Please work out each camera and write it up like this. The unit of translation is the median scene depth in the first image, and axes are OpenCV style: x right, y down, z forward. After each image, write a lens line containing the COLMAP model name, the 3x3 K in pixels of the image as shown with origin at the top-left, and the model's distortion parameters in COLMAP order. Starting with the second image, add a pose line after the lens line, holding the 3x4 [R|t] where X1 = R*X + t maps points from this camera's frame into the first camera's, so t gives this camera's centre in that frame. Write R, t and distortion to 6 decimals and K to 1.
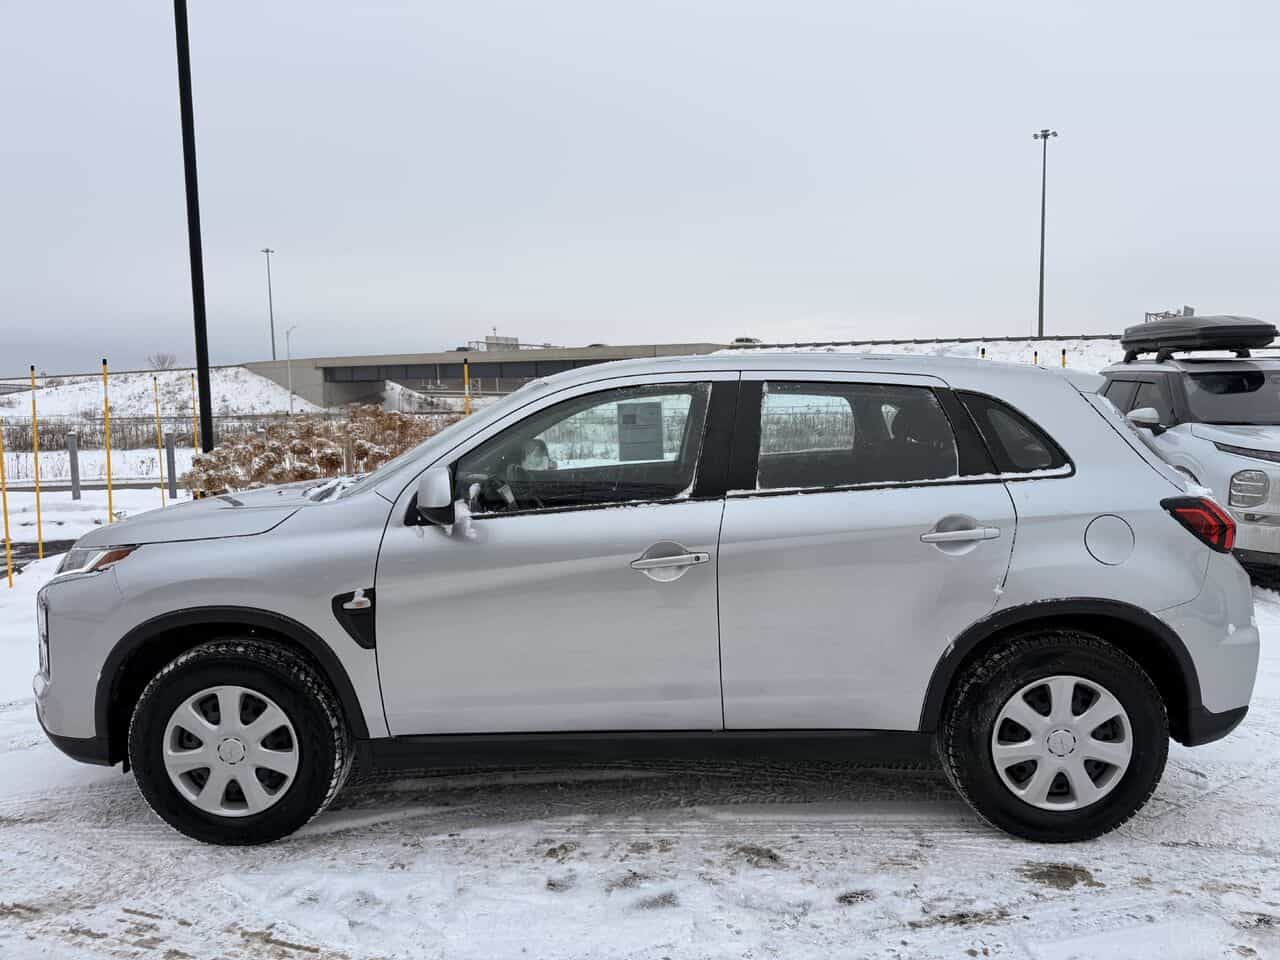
lens RADIAL K [[929.2, 0, 627.6], [0, 929.2, 481.0], [0, 0, 1]] dist [0.014962, -0.015176]
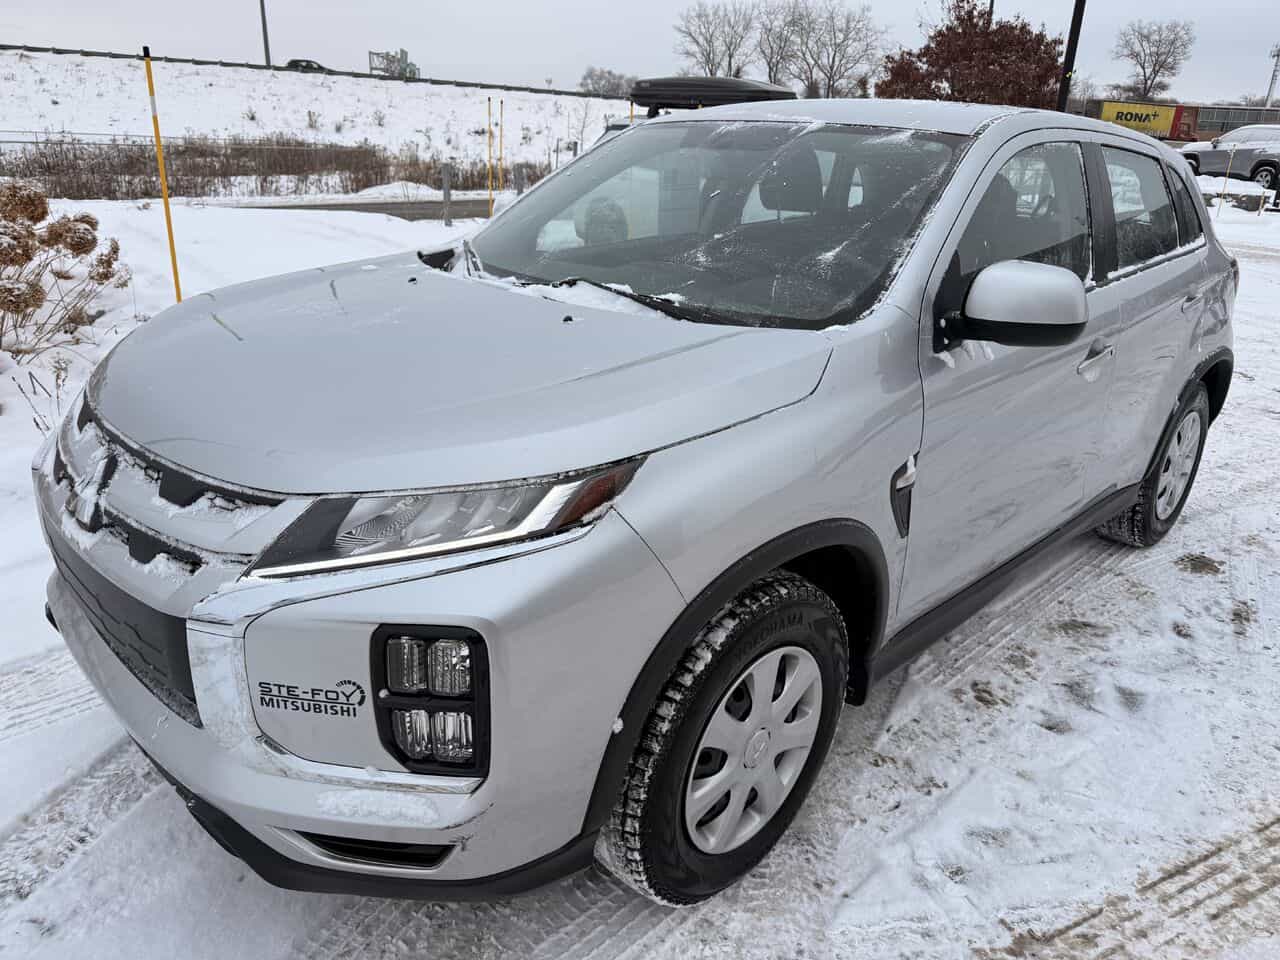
lens RADIAL K [[929.2, 0, 646.8], [0, 929.2, 477.6], [0, 0, 1]] dist [0.014962, -0.015176]
pose [[0.679472, -0.209807, 0.703063, -0.904655], [0.017917, 0.962701, 0.269973, -0.054480], [-0.733482, -0.170842, 0.657888, 0.702694]]
